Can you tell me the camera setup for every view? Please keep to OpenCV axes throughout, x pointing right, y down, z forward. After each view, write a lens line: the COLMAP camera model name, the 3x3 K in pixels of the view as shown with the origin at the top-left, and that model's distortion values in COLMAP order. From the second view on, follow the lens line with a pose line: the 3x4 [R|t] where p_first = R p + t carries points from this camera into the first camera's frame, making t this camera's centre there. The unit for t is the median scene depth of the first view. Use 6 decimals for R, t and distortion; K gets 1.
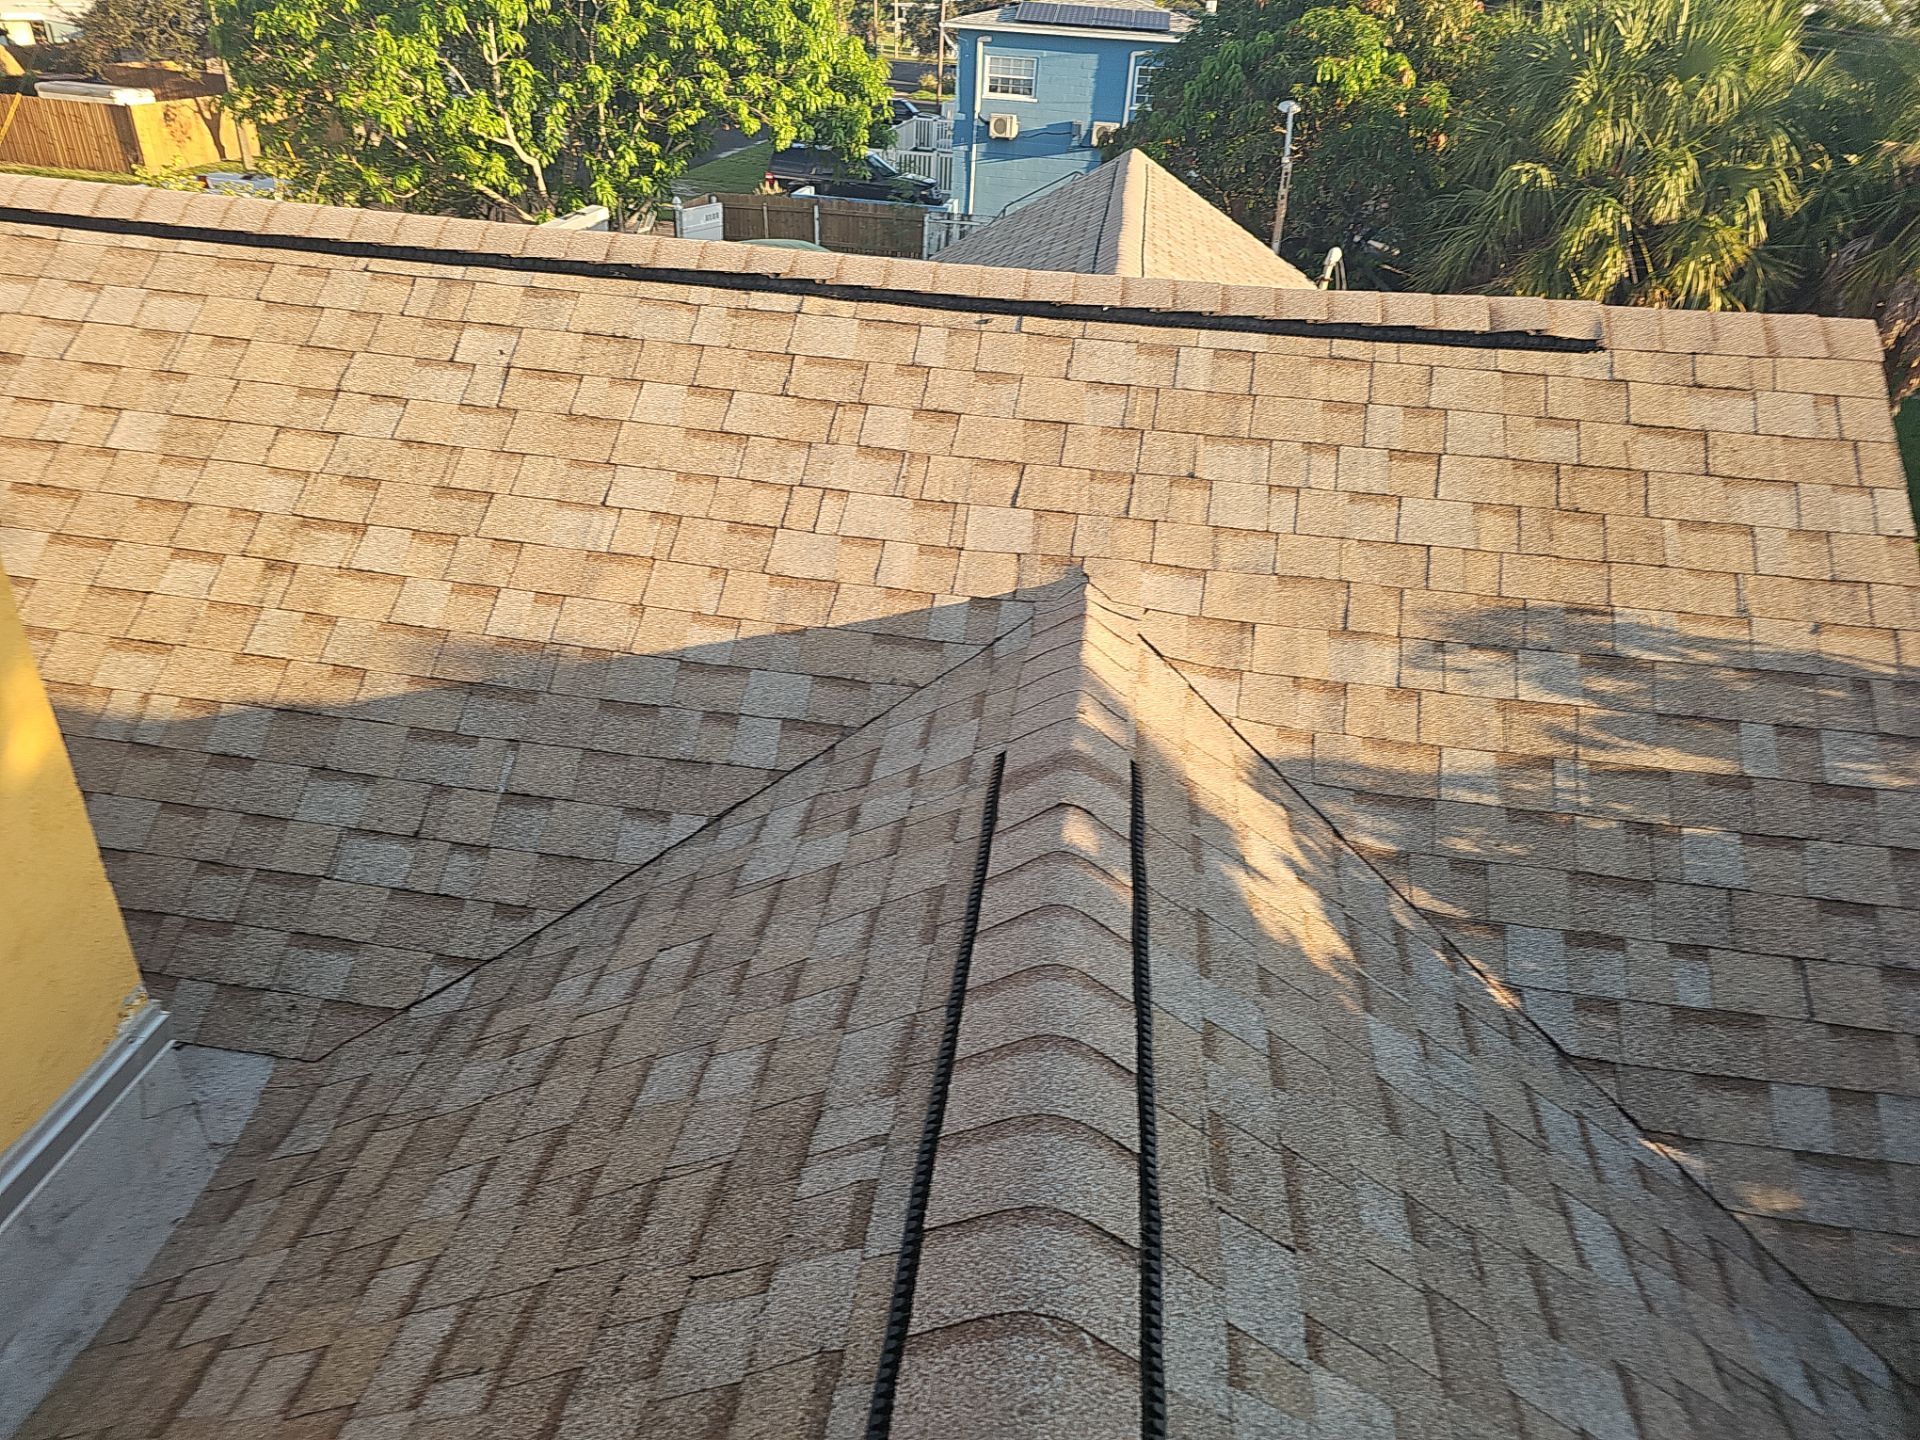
lens RADIAL K [[1267.5, 0, 941.2], [0, 1267.5, 732.0], [0, 0, 1]] dist [0.047926, -0.037420]
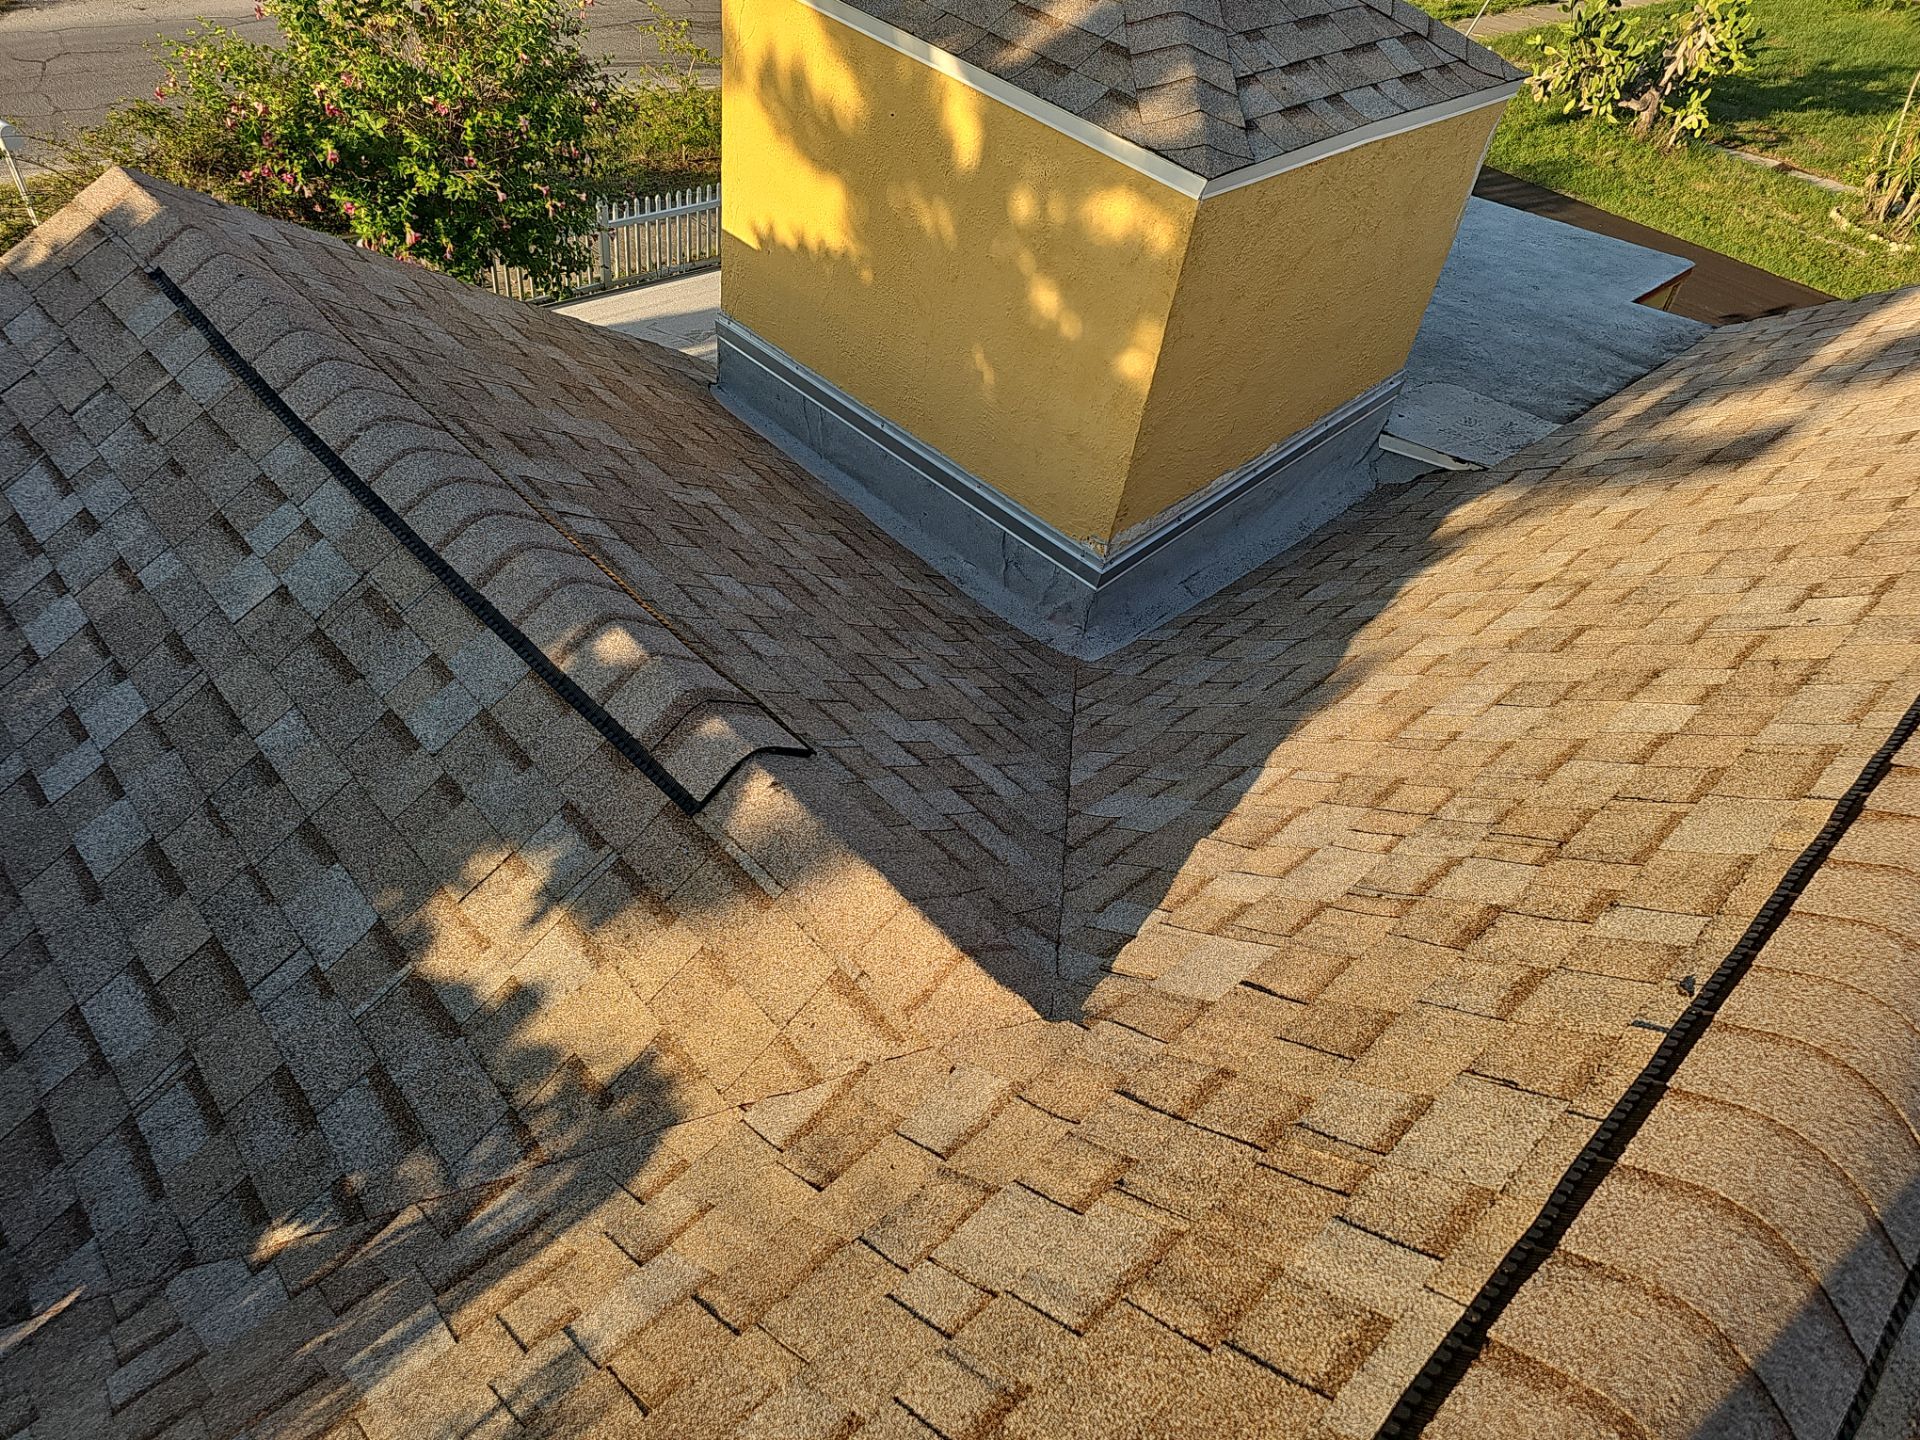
lens RADIAL K [[1267.5, 0, 962.4], [0, 1267.5, 739.4], [0, 0, 1]] dist [0.047926, -0.037420]
pose [[-0.604411, 0.444297, -0.661277, 0.101587], [-0.529919, 0.395584, 0.750133, -0.127776], [0.594872, 0.803812, -0.003653, 0.180011]]
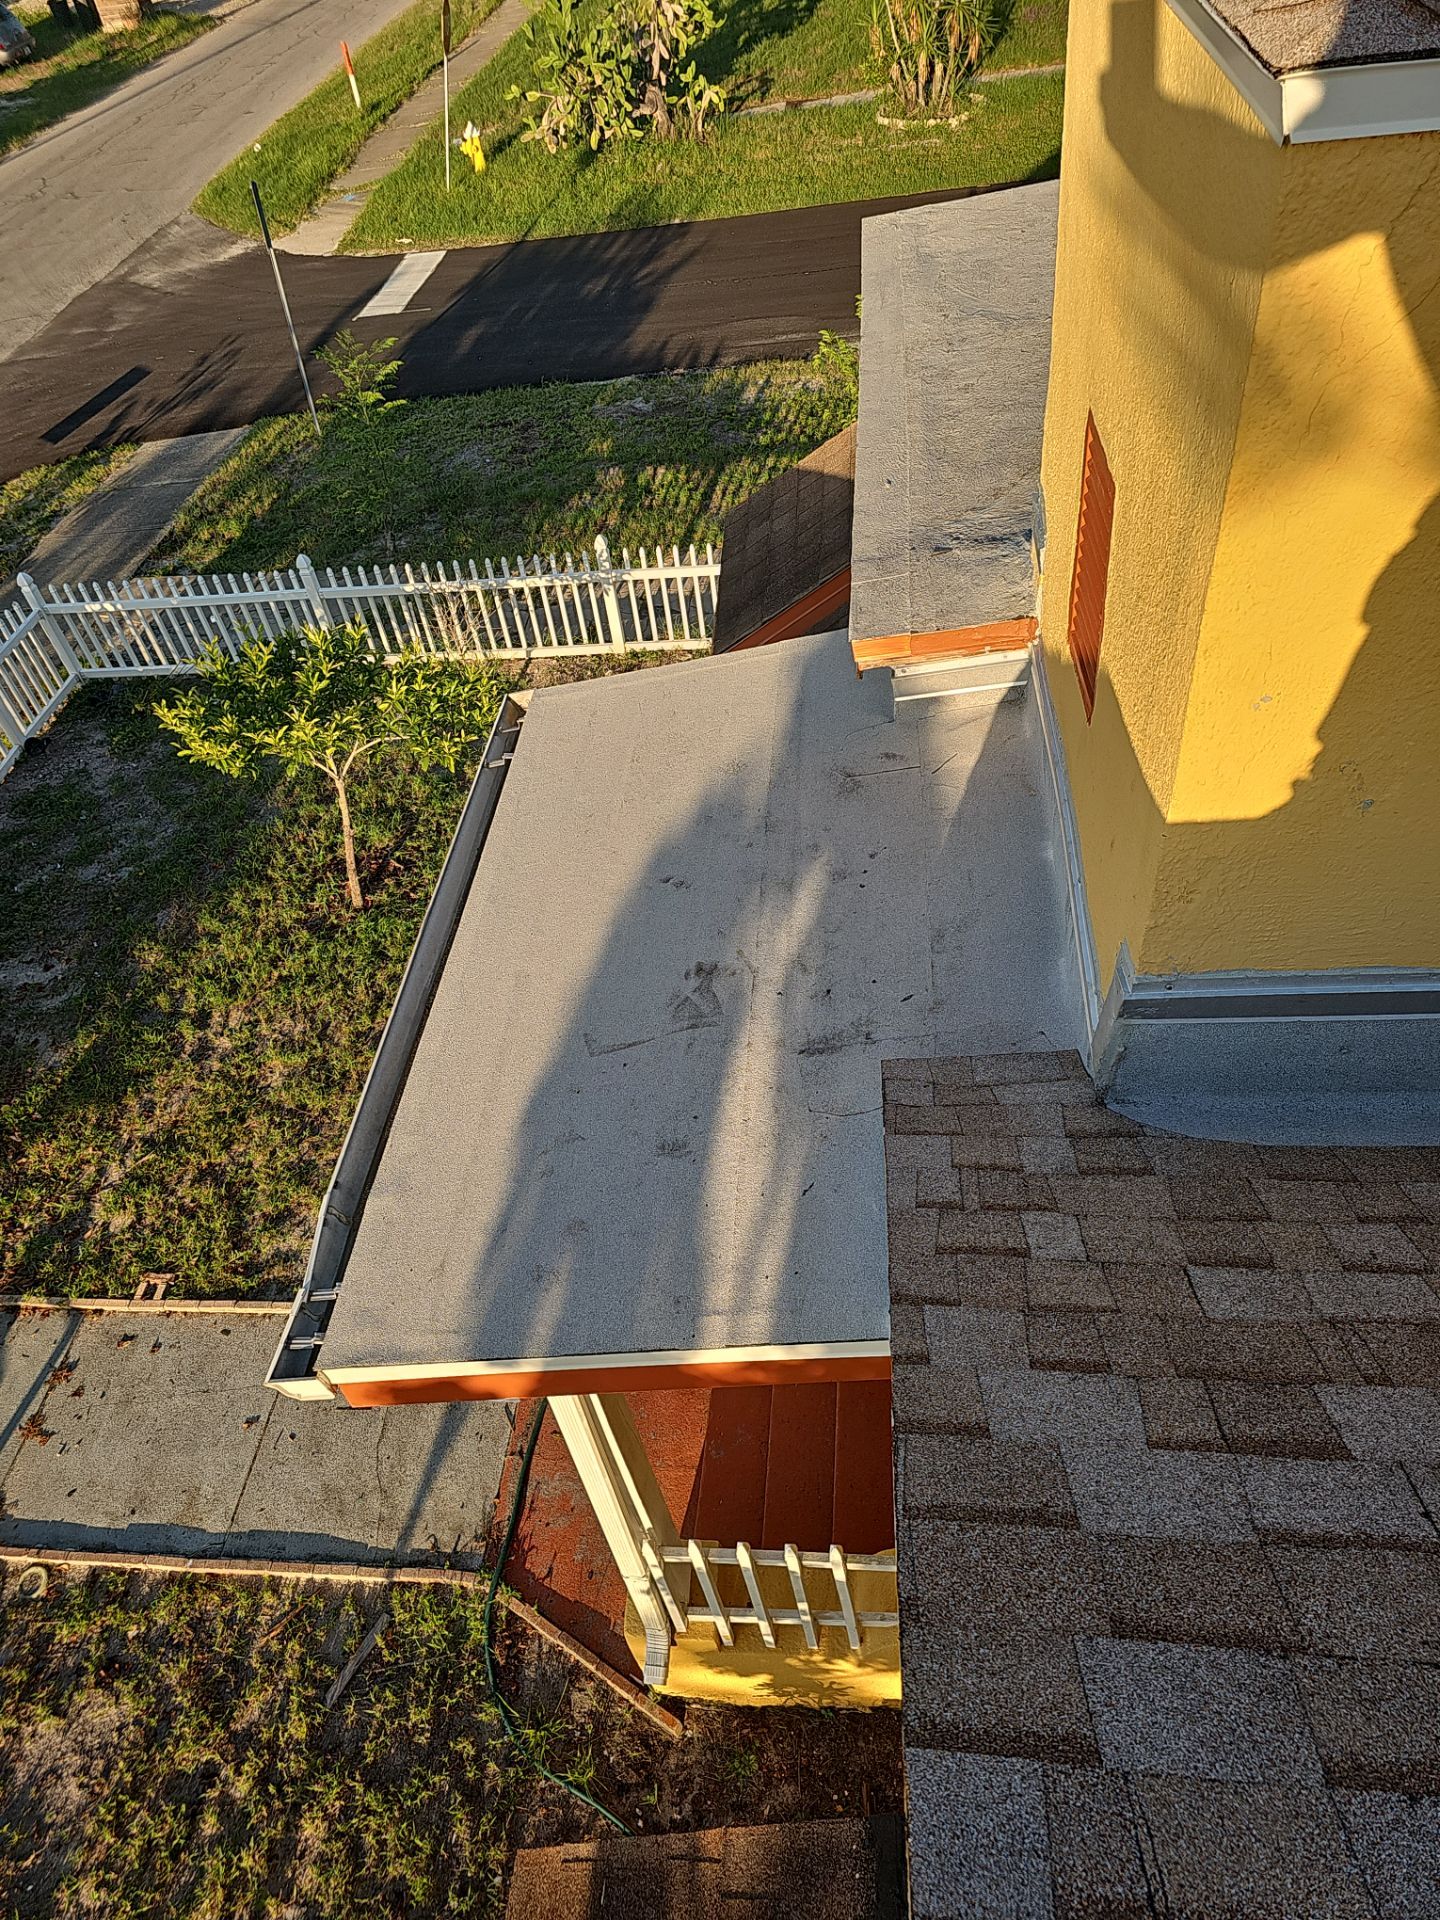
lens RADIAL K [[1267.5, 0, 710.4], [0, 1267.5, 972.8], [0, 0, 1]] dist [0.047926, -0.037420]
pose [[0.045902, 0.674183, -0.737137, -0.020607], [-0.395270, 0.689948, 0.606411, 0.036527], [0.917417, 0.263533, 0.298154, -0.024059]]
